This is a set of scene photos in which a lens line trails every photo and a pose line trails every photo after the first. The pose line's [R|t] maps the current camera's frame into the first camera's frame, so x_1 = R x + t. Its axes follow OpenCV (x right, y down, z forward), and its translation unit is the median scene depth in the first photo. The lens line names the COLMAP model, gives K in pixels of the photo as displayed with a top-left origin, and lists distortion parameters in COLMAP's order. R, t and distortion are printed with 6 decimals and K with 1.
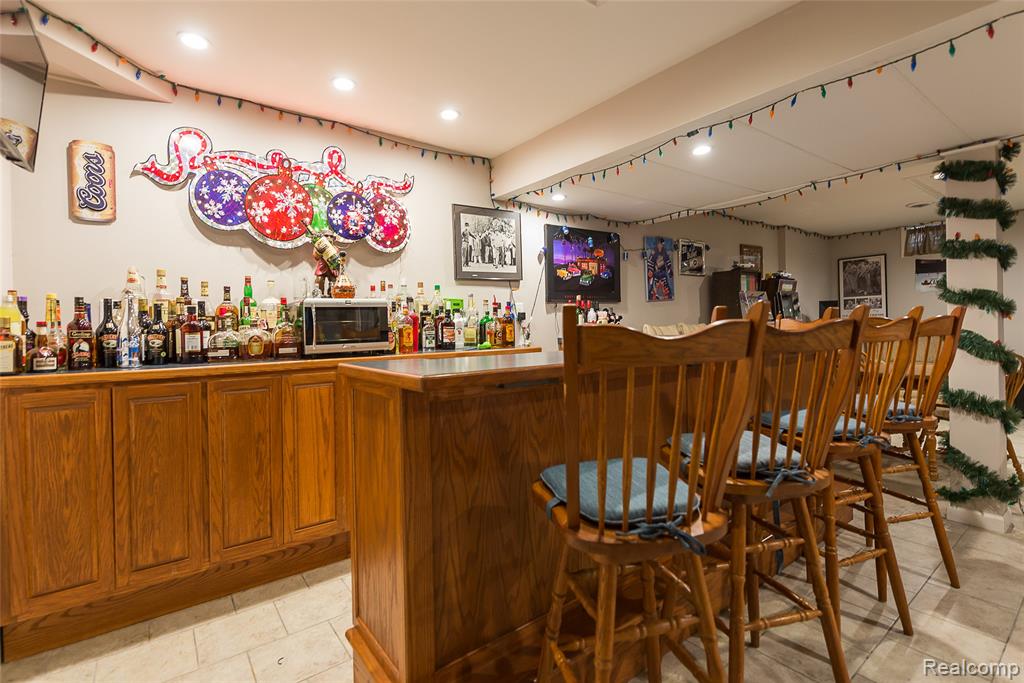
lens RADIAL K [[448.0, 0, 512.0], [0, 448.0, 341.5], [0, 0, 1]] dist [0.000771, 0.000115]
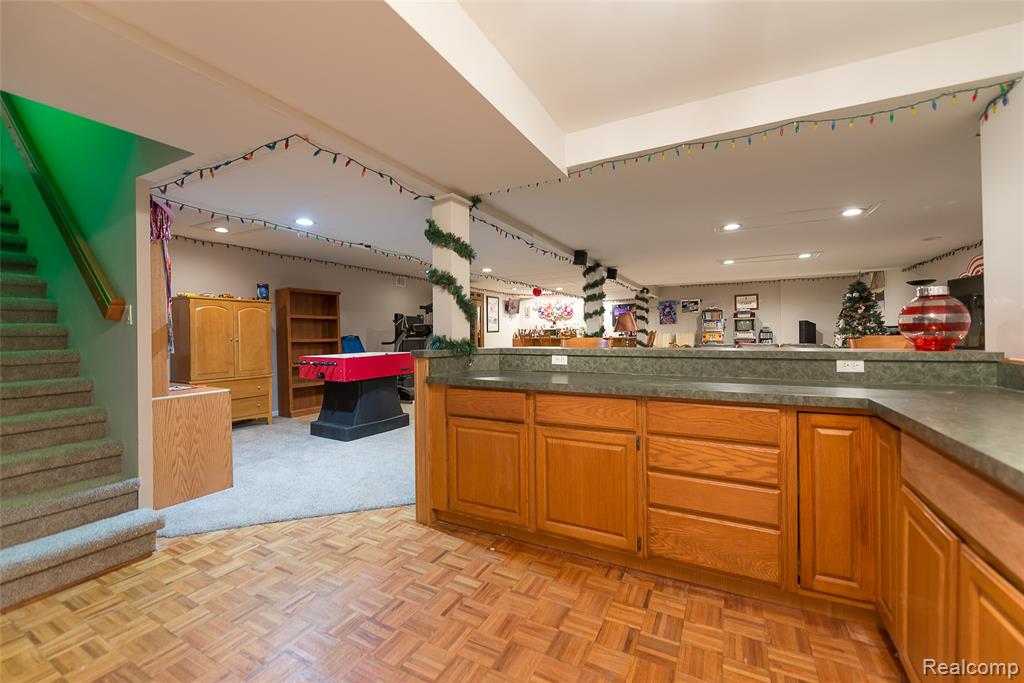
lens RADIAL K [[419.5, 0, 512.0], [0, 419.5, 341.5], [0, 0, 1]] dist [0.000200, 0.000014]
pose [[0.444432, 0.031720, -0.895251, 3.233894], [-0.035196, 0.999220, 0.017931, 0.001364], [0.895121, 0.023540, 0.445201, -1.428741]]
